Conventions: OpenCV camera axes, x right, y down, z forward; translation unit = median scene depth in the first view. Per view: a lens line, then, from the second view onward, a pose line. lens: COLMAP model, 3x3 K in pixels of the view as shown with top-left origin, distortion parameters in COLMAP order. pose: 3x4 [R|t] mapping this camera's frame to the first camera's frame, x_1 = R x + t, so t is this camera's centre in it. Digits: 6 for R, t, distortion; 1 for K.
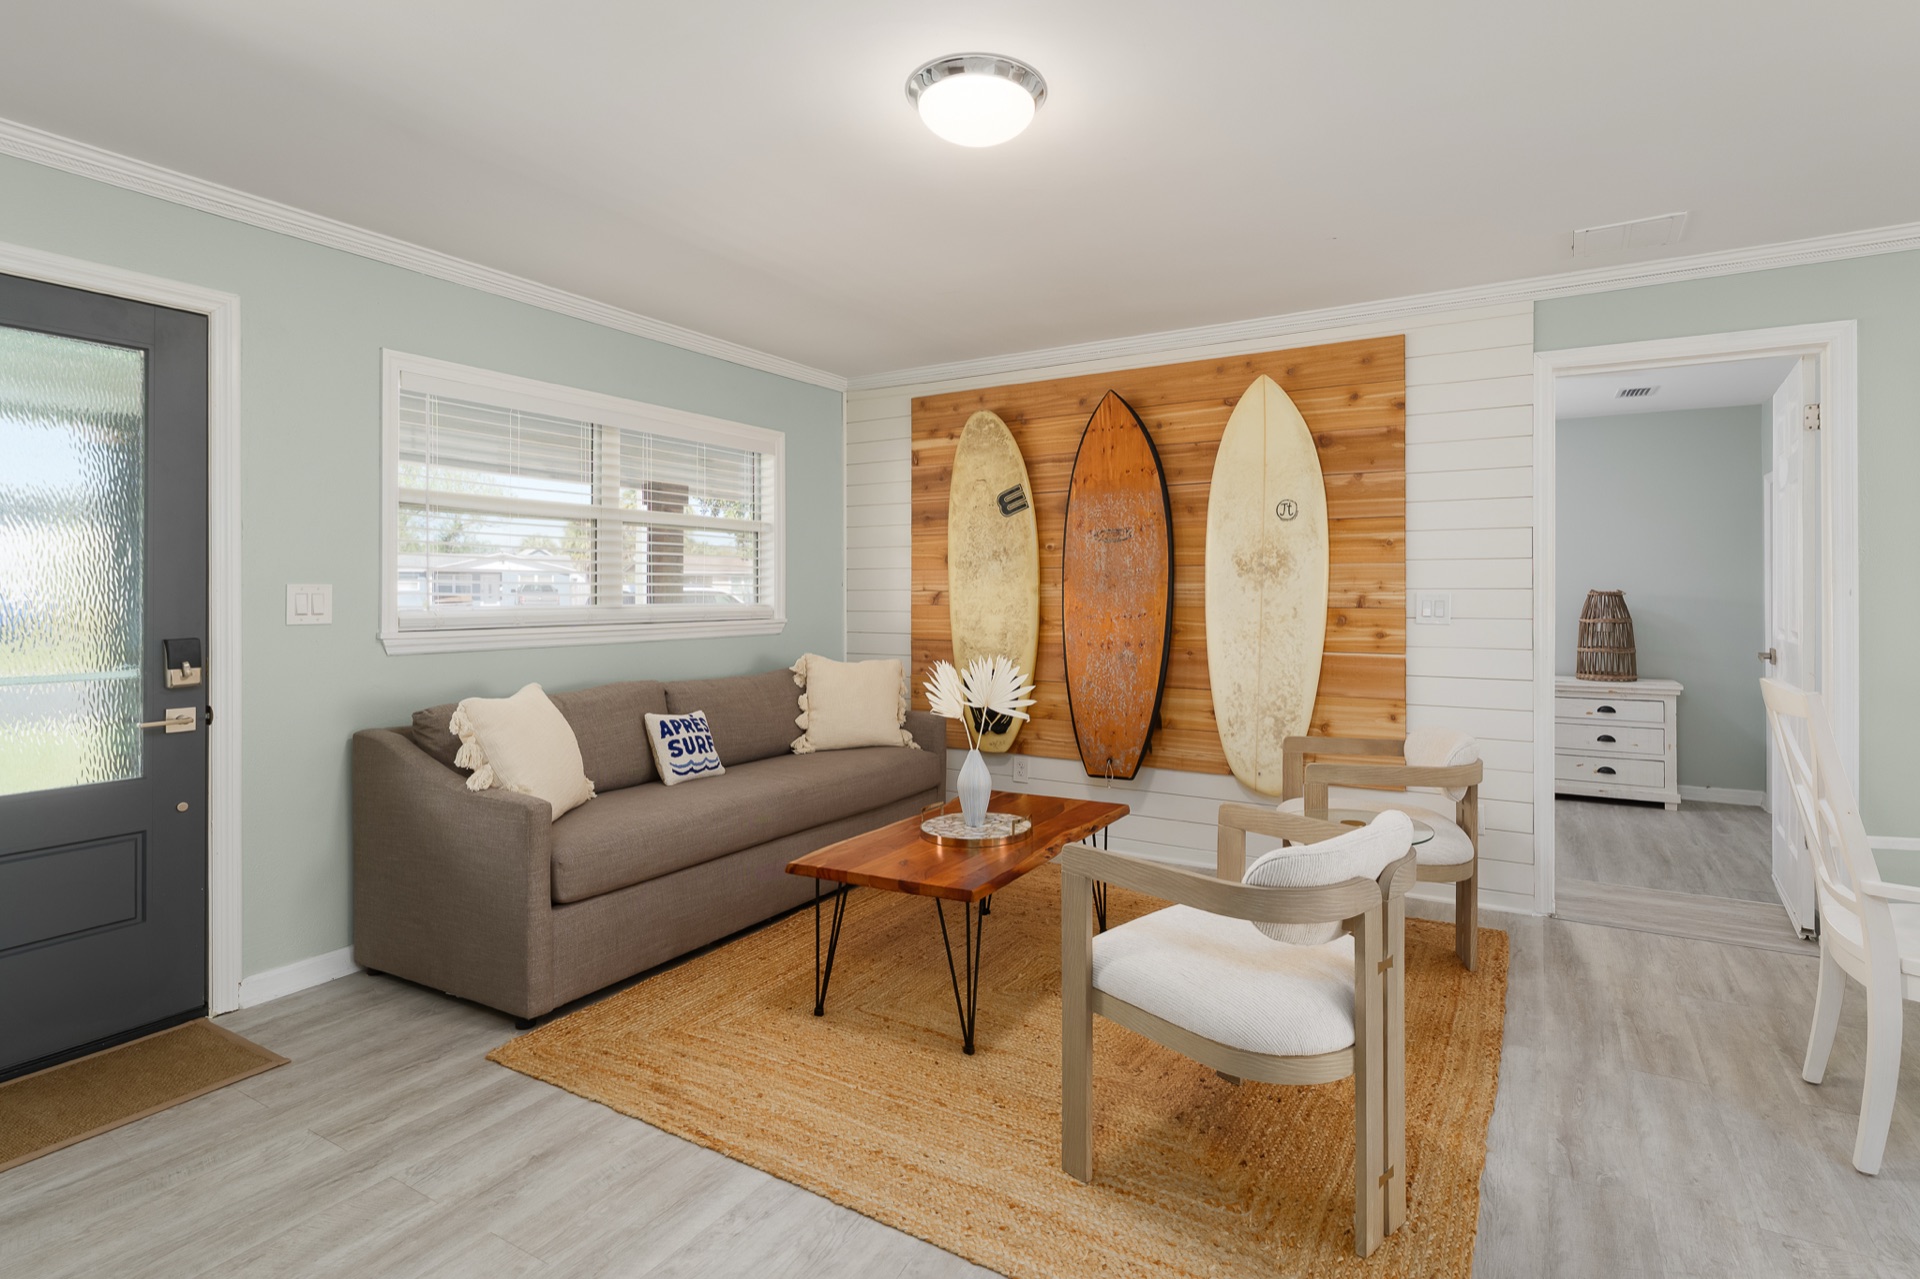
lens RADIAL K [[955.9, 0, 962.3], [0, 955.9, 586.5], [0, 0, 1]] dist [-0.000448, -0.000275]
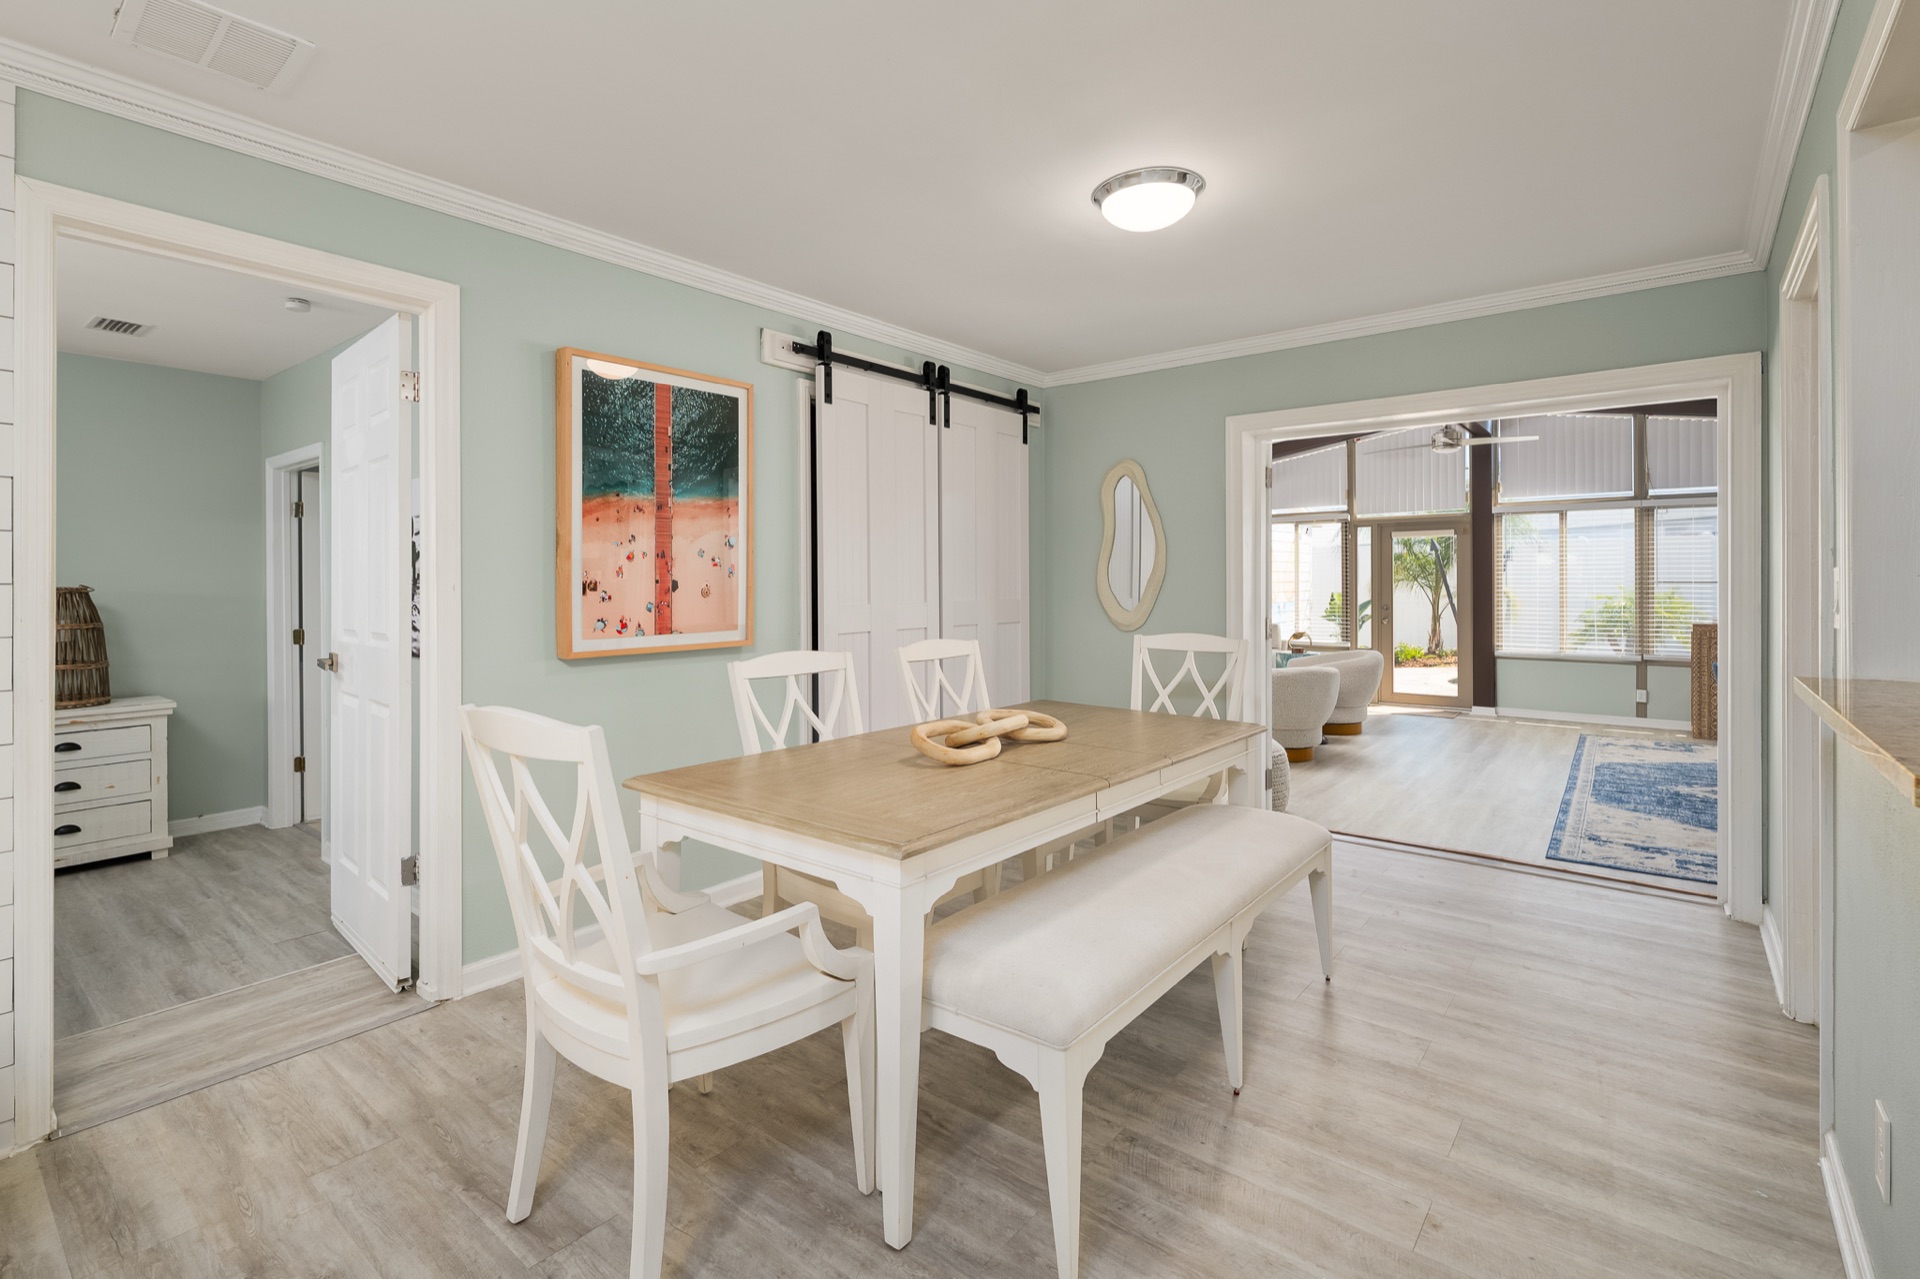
lens RADIAL K [[885.3, 0, 960.3], [0, 885.3, 584.7], [0, 0, 1]] dist [-0.000609, -0.000242]
pose [[0.137297, -0.000099, 0.990530, 0.105407], [-0.003022, 0.999995, 0.000519, 0.000869], [-0.990525, -0.003065, 0.137296, 0.254496]]
